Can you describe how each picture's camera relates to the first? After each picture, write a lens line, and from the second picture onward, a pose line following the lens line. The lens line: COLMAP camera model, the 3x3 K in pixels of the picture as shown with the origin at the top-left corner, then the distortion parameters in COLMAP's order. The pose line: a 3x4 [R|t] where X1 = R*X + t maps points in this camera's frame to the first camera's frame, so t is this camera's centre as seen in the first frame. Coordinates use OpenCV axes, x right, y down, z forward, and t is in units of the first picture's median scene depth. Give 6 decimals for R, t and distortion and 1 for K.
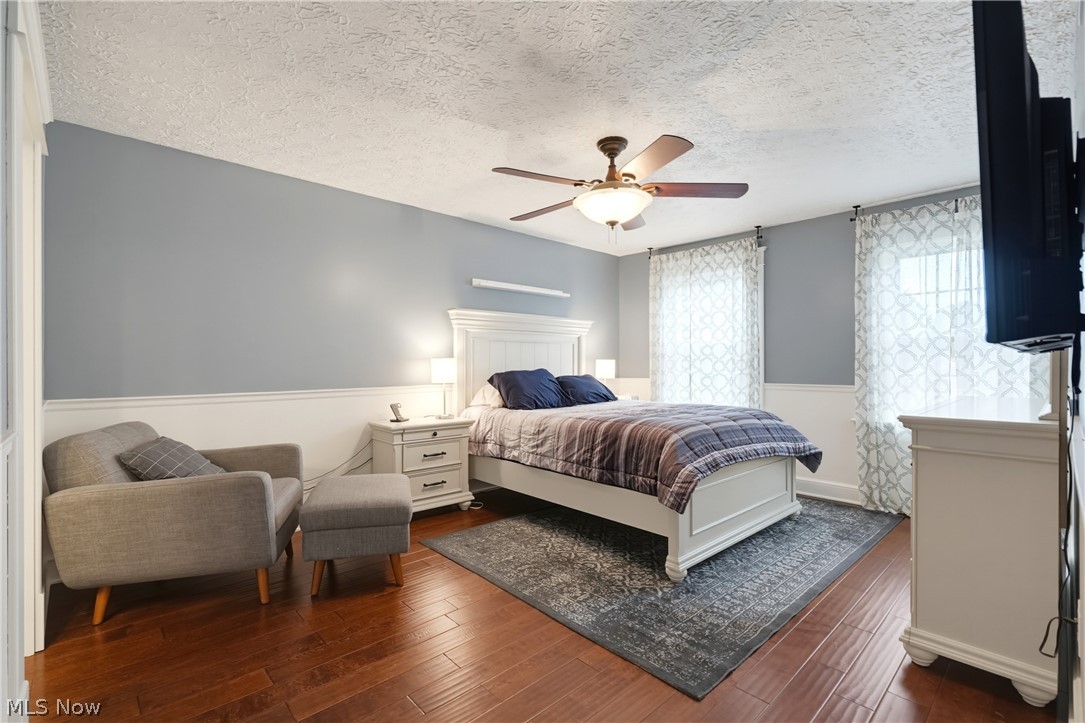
lens RADIAL K [[493.8, 0, 545.4], [0, 493.8, 378.8], [0, 0, 1]] dist [0.000011, 0.000113]
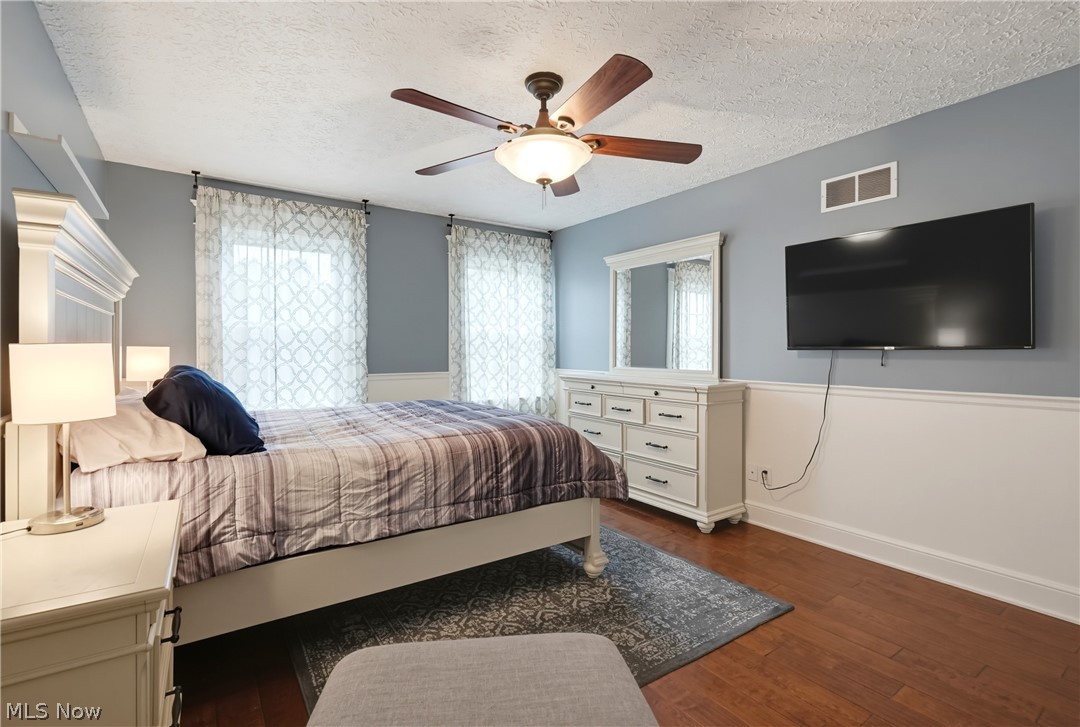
lens RADIAL K [[494.5, 0, 540.0], [0, 494.5, 363.5], [0, 0, 1]] dist [0.001976, 0.000078]
pose [[0.156063, -0.027143, 0.987374, -0.559069], [0.030428, 0.999280, 0.022661, -0.030404], [-0.987278, 0.026507, 0.156776, 0.739385]]
